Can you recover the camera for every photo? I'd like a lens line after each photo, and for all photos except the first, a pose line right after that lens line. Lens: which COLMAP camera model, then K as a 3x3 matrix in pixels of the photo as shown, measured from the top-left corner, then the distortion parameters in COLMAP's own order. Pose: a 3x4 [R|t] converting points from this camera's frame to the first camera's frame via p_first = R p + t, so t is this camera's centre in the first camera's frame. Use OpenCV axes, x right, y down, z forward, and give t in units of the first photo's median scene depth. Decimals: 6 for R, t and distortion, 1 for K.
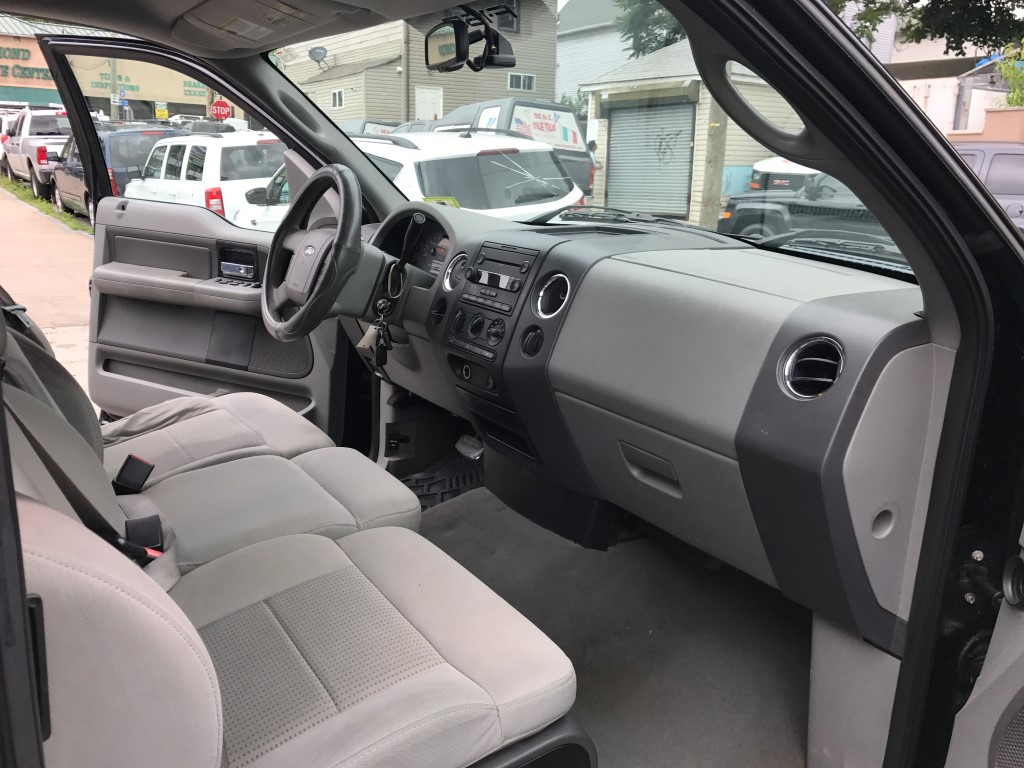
lens RADIAL K [[838.9, 0, 481.5], [0, 838.9, 394.9], [0, 0, 1]] dist [0.022004, -0.018656]
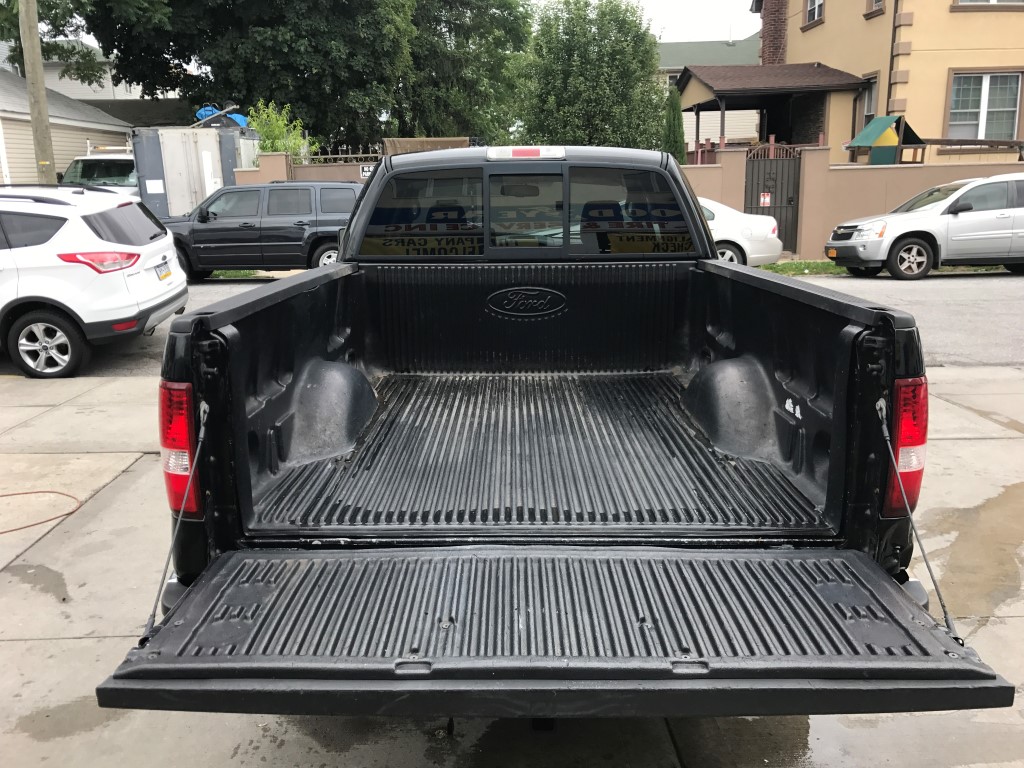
lens RADIAL K [[838.9, 0, 502.8], [0, 838.9, 382.1], [0, 0, 1]] dist [0.022004, -0.018656]
pose [[0.549289, -0.224732, 0.804846, -1.461706], [0.247620, 0.963674, 0.100085, 0.012865], [-0.798102, 0.144320, 0.584983, -0.471985]]
